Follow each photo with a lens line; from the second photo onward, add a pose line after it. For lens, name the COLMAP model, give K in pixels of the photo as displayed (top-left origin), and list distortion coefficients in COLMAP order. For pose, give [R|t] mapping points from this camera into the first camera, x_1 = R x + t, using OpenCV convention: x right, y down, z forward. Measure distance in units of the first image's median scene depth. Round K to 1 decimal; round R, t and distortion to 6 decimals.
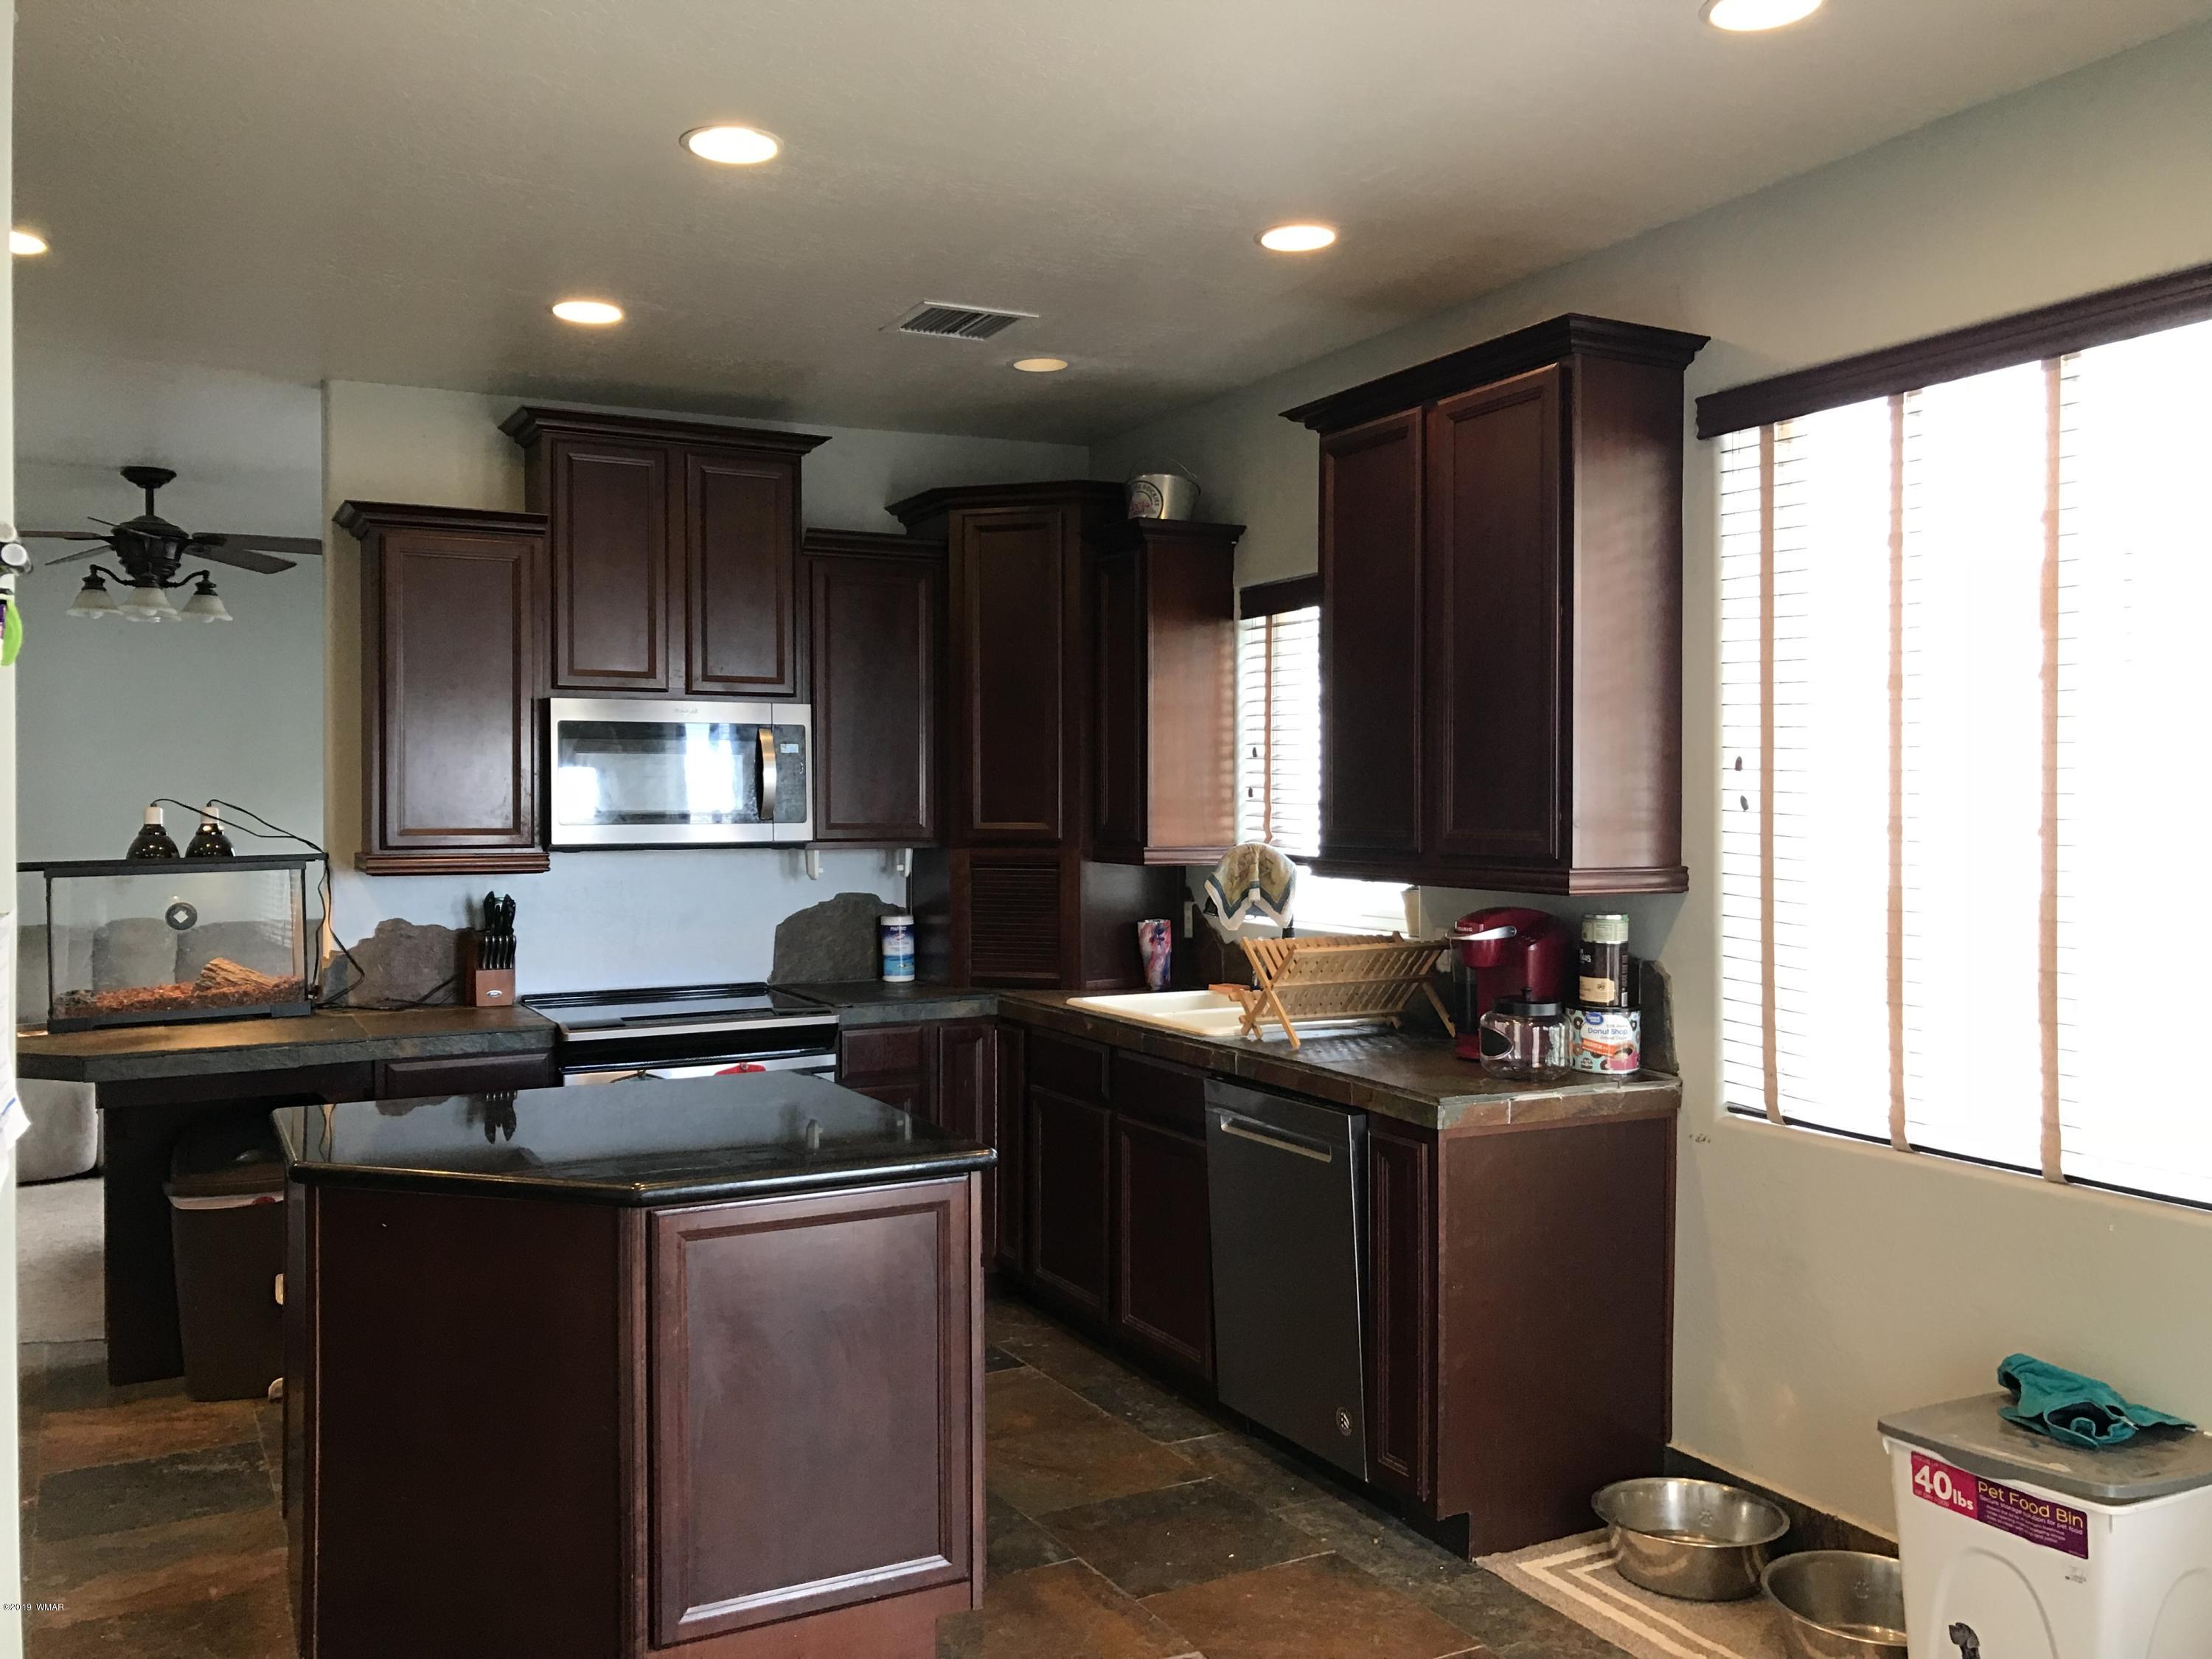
lens RADIAL K [[1830.8, 0, 1106.0], [0, 1830.8, 829.5], [0, 0, 1]] dist [0.016312, -0.000745]
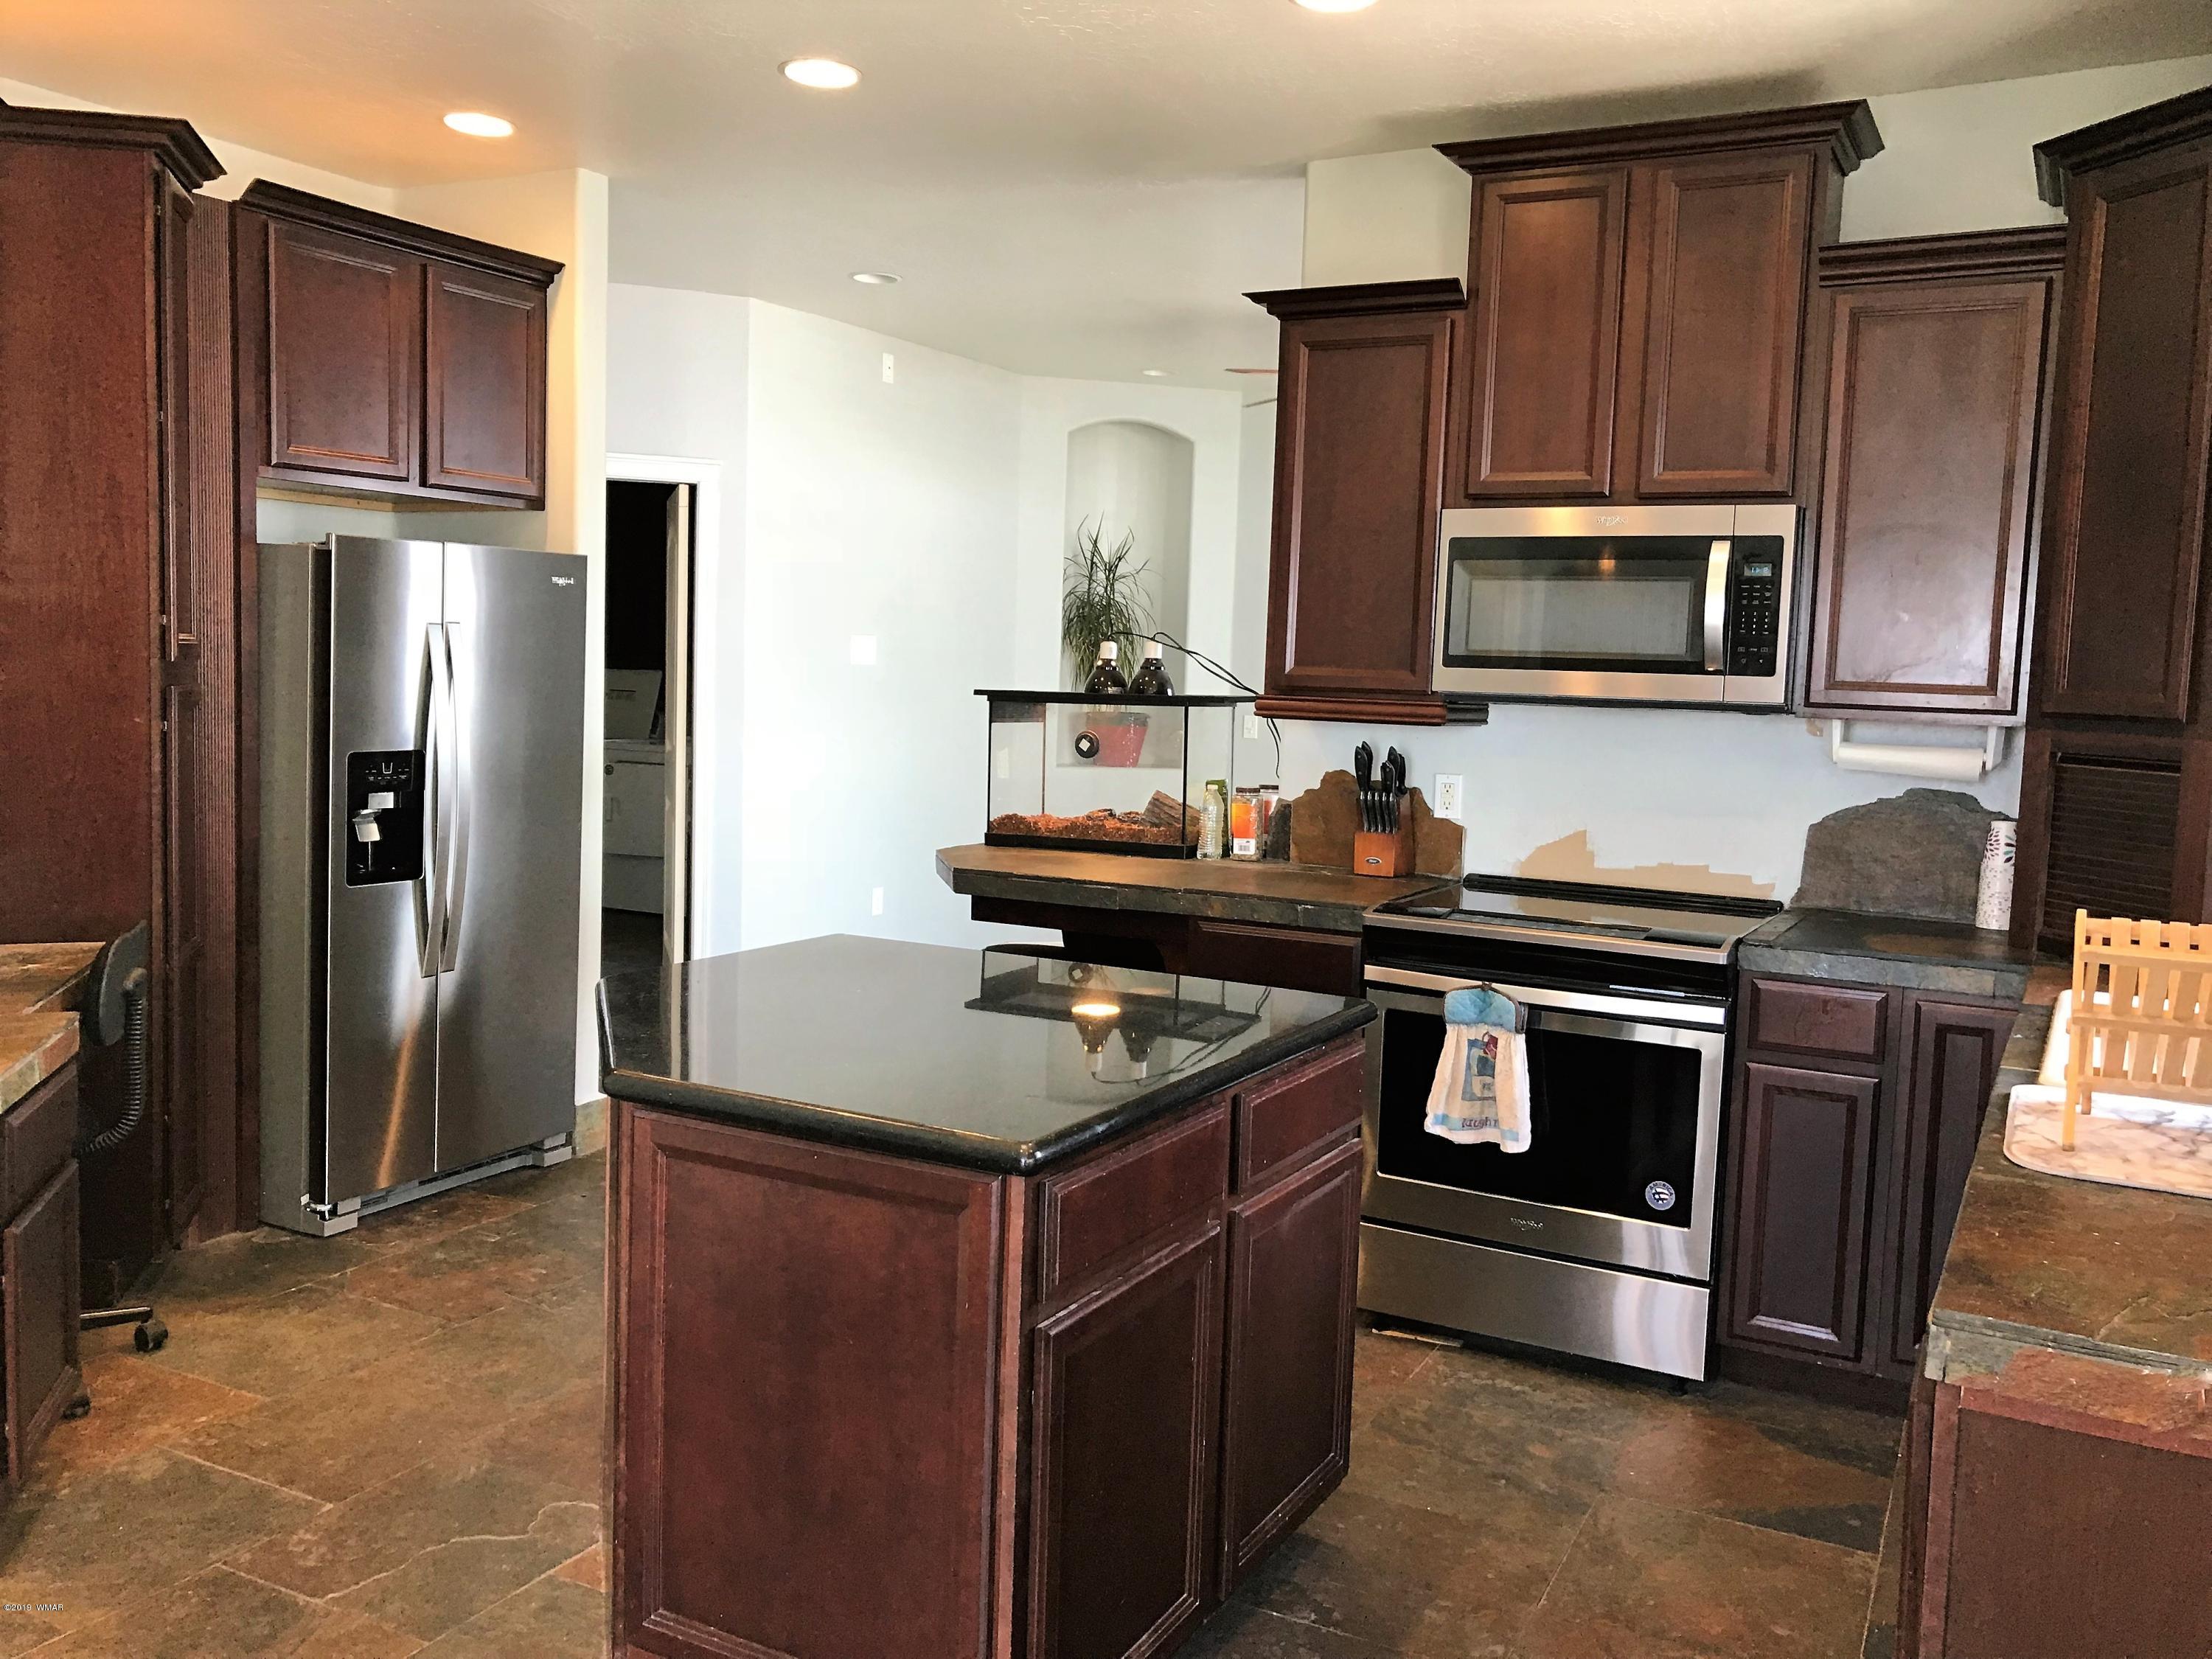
lens RADIAL K [[1830.8, 0, 1106.0], [0, 1830.8, 829.5], [0, 0, 1]] dist [0.016312, -0.000745]
pose [[0.473867, 0.100062, -0.874893, 0.334481], [-0.032653, 0.994837, 0.096094, -0.005142], [0.879991, -0.016967, 0.474688, 0.442895]]
